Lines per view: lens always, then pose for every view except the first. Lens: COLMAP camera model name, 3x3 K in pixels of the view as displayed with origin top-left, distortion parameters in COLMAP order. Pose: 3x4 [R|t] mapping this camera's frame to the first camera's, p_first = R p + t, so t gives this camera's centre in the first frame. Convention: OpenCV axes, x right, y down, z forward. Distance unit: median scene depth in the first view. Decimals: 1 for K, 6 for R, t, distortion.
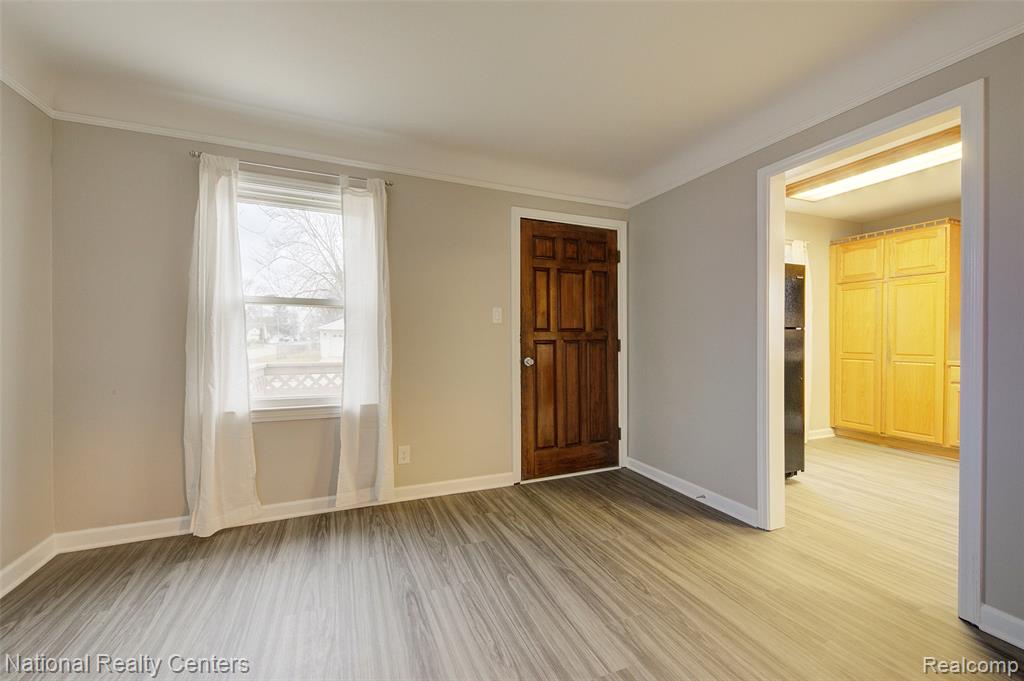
lens RADIAL K [[396.5, 0, 512.0], [0, 396.5, 342.6], [0, 0, 1]] dist [0.008230, -0.002634]
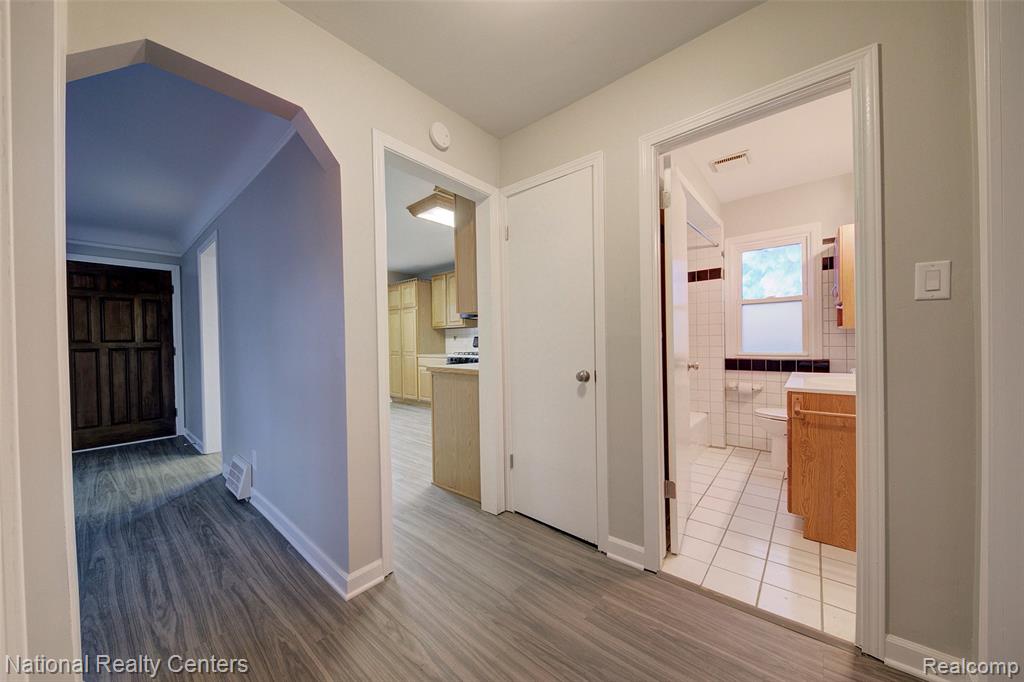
lens RADIAL K [[352.4, 0, 513.7], [0, 352.4, 342.4], [0, 0, 1]] dist [0.002840, -0.001141]
pose [[0.890966, -0.014956, 0.453823, 0.949400], [0.020051, 0.999778, -0.006417, 0.010267], [-0.453626, 0.014816, 0.891069, -0.848279]]
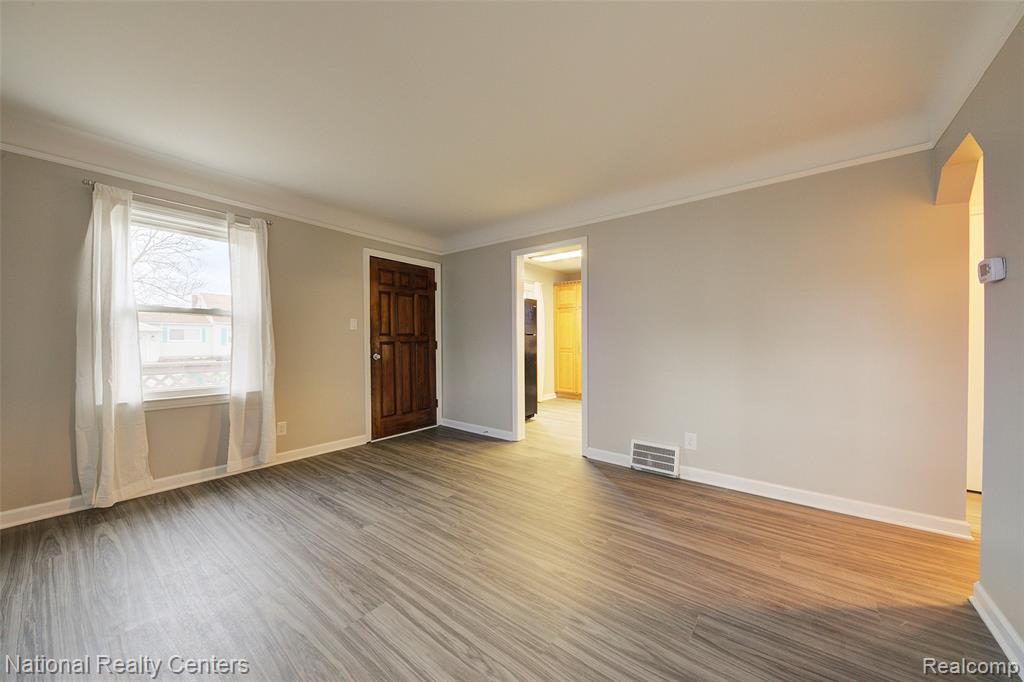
lens RADIAL K [[359.9, 0, 510.7], [0, 359.9, 343.5], [0, 0, 1]] dist [-0.000225, -0.000346]
pose [[0.872719, -0.005560, 0.488191, -0.184217], [0.006759, 0.999977, -0.000694, 0.005189], [-0.488176, 0.003905, 0.872737, -0.405258]]
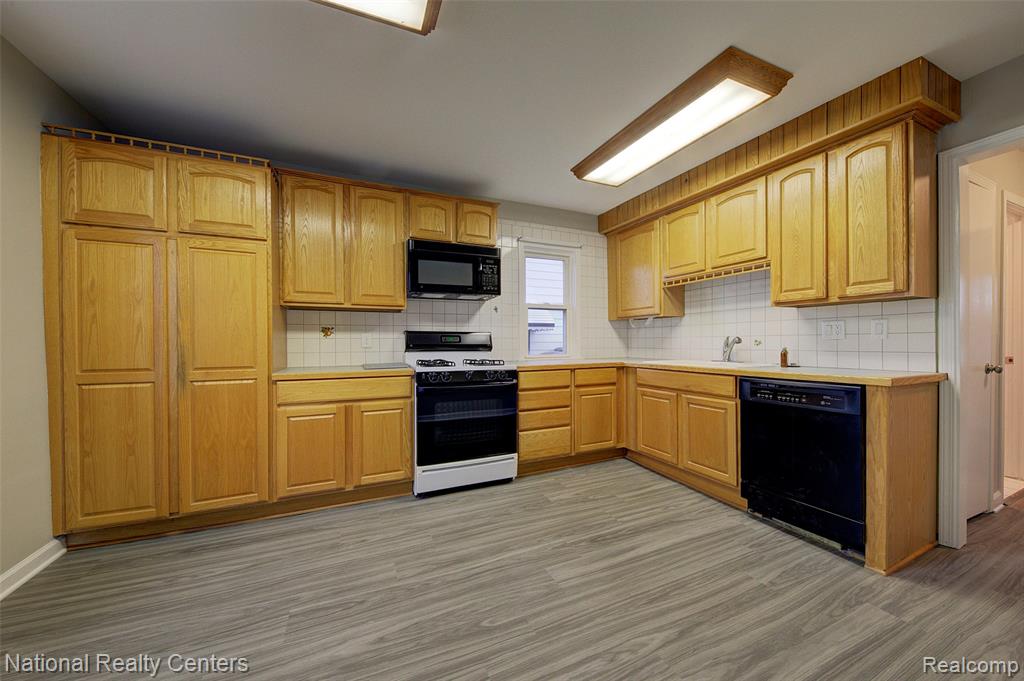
lens RADIAL K [[352.4, 0, 502.6], [0, 352.4, 343.0], [0, 0, 1]] dist [0.002840, -0.001141]
pose [[-0.018240, -0.007374, 0.999806, 0.626889], [0.015985, 0.999843, 0.007666, -0.005438], [-0.999706, 0.016122, -0.018119, 0.790304]]
